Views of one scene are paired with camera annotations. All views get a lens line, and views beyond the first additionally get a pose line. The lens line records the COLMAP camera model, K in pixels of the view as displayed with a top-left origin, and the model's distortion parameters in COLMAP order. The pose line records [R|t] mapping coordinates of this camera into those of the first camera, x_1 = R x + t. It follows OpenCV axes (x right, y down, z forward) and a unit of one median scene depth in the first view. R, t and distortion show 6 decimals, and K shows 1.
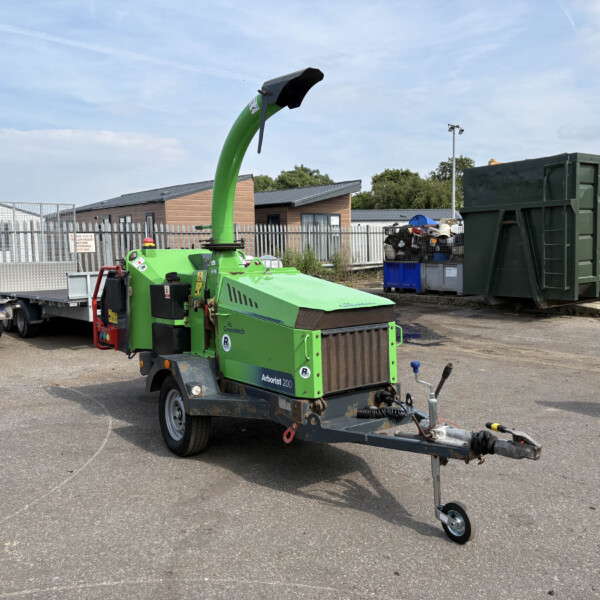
lens RADIAL K [[607.4, 0, 302.4], [0, 607.4, 300.3], [0, 0, 1]] dist [0.031607, 0.002158]
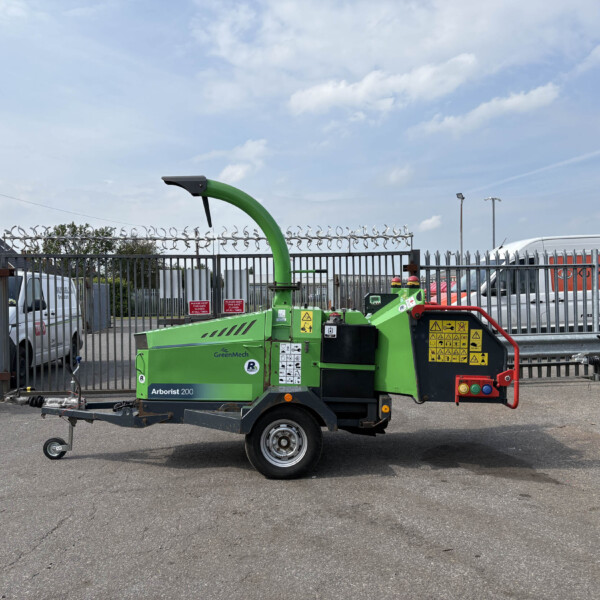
lens RADIAL K [[603.5, 0, 300.0], [0, 603.5, 300.0], [0, 0, 1]] dist [0.069529, -0.138737]
pose [[-0.582423, 0.033012, -0.812215, 1.023398], [-0.049748, 0.995855, 0.076150, -0.190493], [0.811362, 0.084758, -0.578367, 2.077262]]
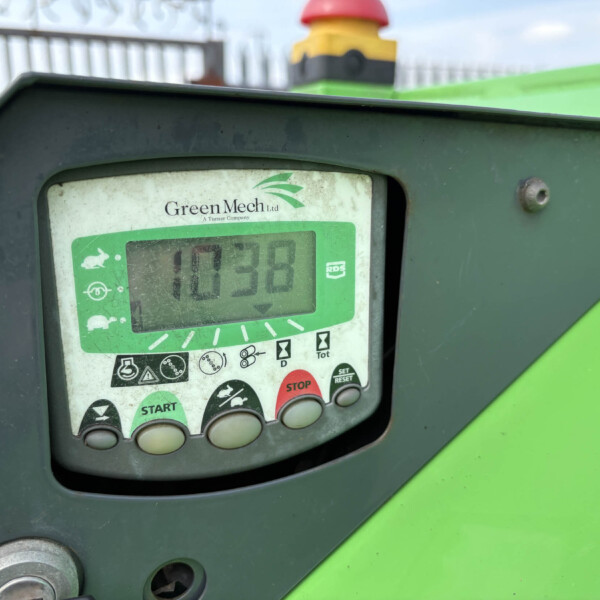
lens RADIAL K [[607.4, 0, 302.4], [0, 607.4, 300.3], [0, 0, 1]] dist [0.031607, 0.002158]
pose [[-0.206911, 0.252388, -0.945245, -0.177138], [-0.072577, 0.959531, 0.272089, -0.106666], [0.975664, 0.124901, -0.180220, 1.419418]]
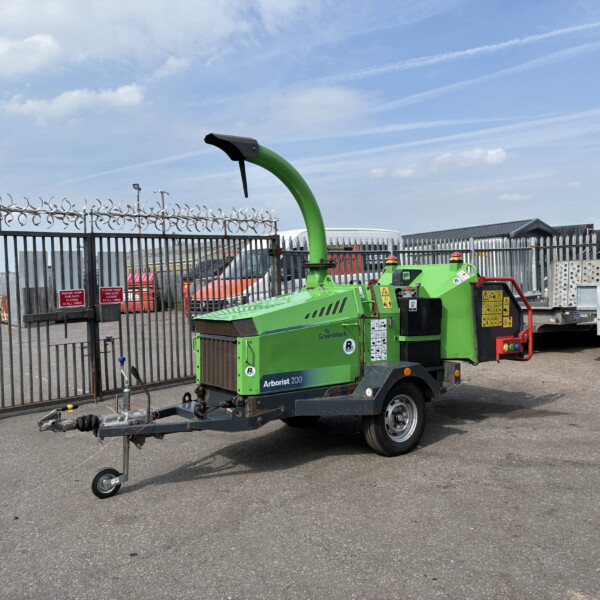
lens RADIAL K [[606.7, 0, 303.9], [0, 606.7, 296.4], [0, 0, 1]] dist [0.040830, -0.014649]
pose [[0.031789, 0.045795, -0.998445, 1.266841], [-0.052139, 0.997666, 0.044099, -0.094196], [0.998134, 0.050656, 0.034102, 1.104138]]
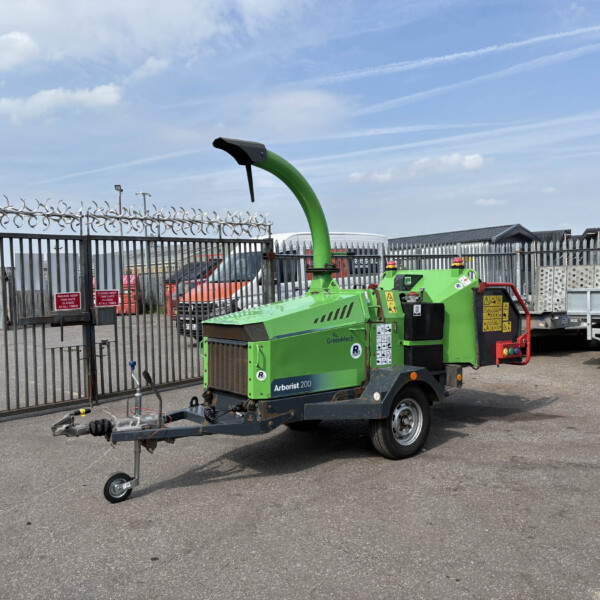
lens RADIAL K [[607.4, 0, 302.4], [0, 607.4, 300.3], [0, 0, 1]] dist [0.031607, 0.002158]
pose [[0.065069, 0.047381, -0.996755, 1.270846], [-0.057844, 0.997372, 0.043634, -0.094118], [0.996203, 0.054818, 0.067639, 1.043109]]
